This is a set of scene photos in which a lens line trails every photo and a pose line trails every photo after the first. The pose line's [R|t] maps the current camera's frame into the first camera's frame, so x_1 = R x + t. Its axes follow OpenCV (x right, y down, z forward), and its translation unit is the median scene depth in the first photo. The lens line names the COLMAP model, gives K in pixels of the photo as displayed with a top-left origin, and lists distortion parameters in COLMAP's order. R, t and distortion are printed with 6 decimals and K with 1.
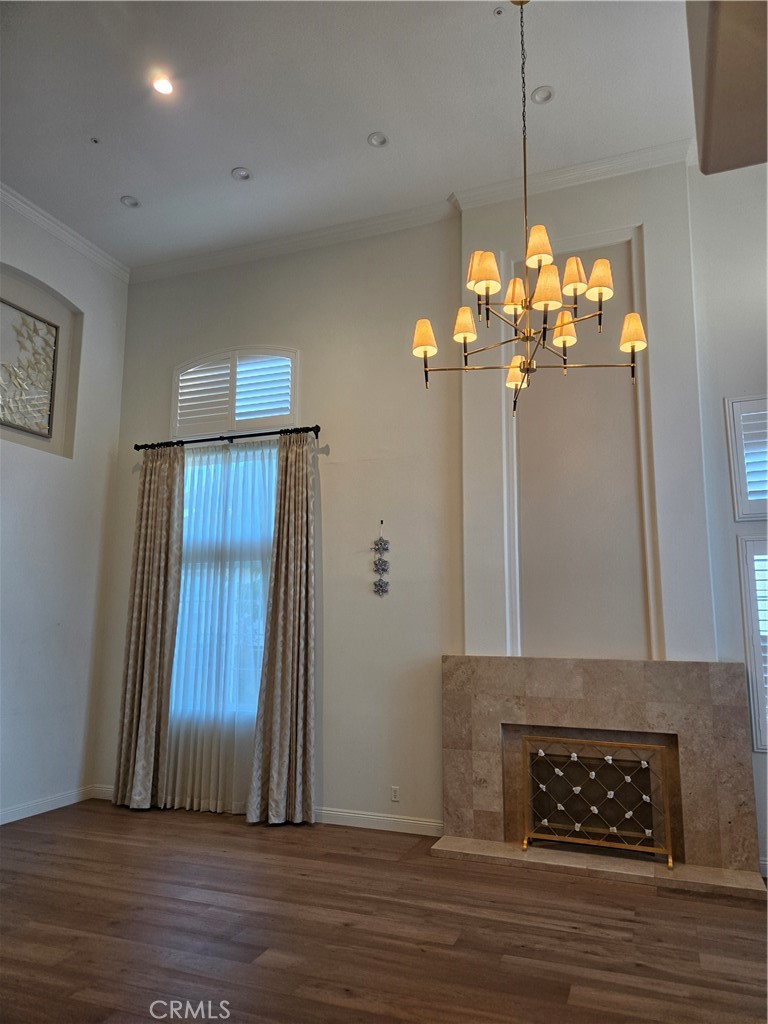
lens RADIAL K [[692.2, 0, 387.4], [0, 692.2, 510.5], [0, 0, 1]] dist [0.059191, -0.039561]
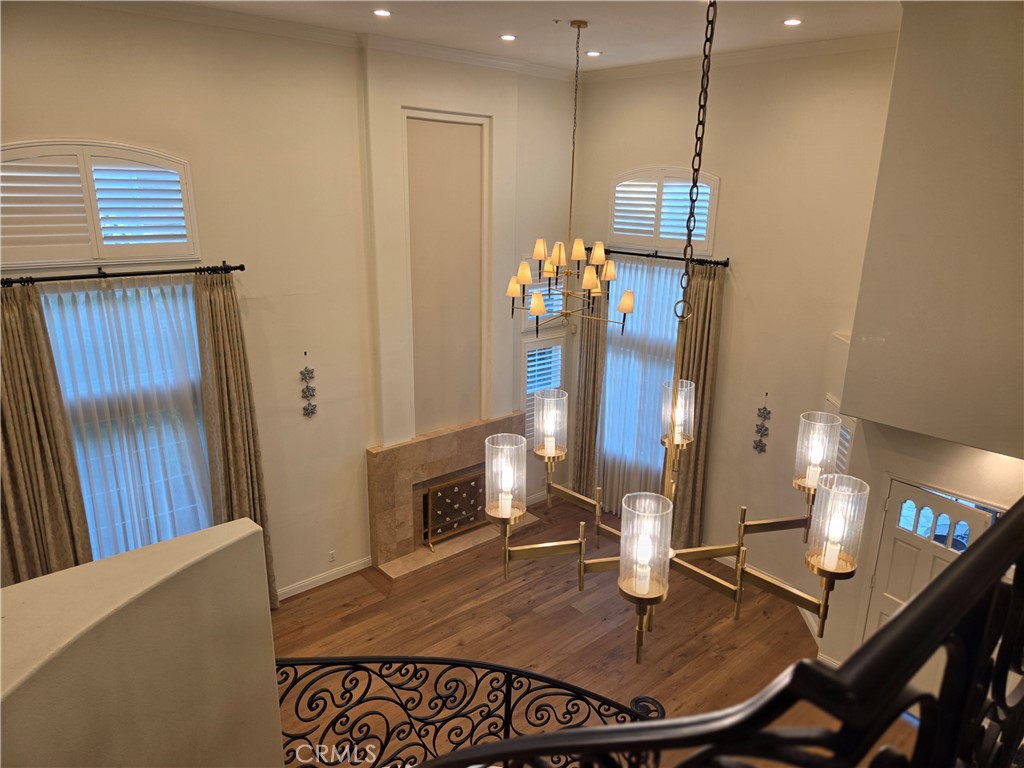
lens RADIAL K [[692.2, 0, 516.8], [0, 692.2, 394.1], [0, 0, 1]] dist [0.059191, -0.039561]
pose [[0.465290, -0.259673, 0.846212, -0.966943], [-0.162290, 0.914769, 0.369946, -0.466342], [-0.870154, -0.309464, 0.383490, 0.327006]]
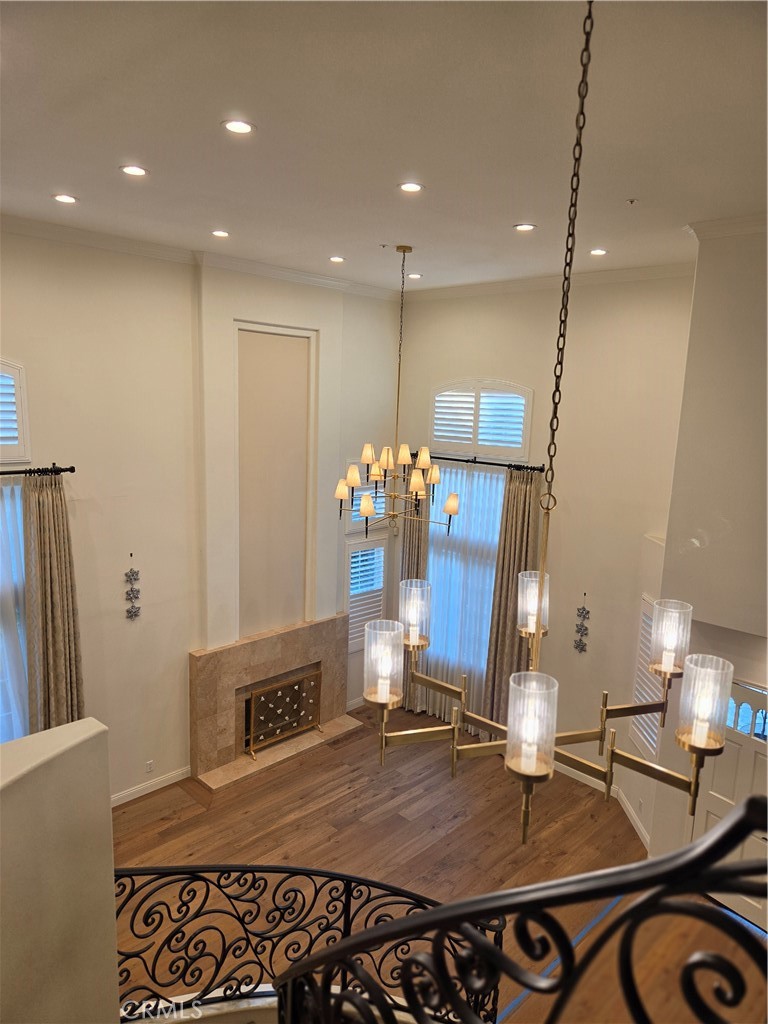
lens RADIAL K [[692.2, 0, 370.7], [0, 692.2, 524.0], [0, 0, 1]] dist [0.059191, -0.039561]
pose [[0.410760, -0.166699, 0.896375, -0.998911], [-0.180913, 0.948693, 0.259331, -0.461259], [-0.893614, -0.268689, 0.359527, 0.345723]]
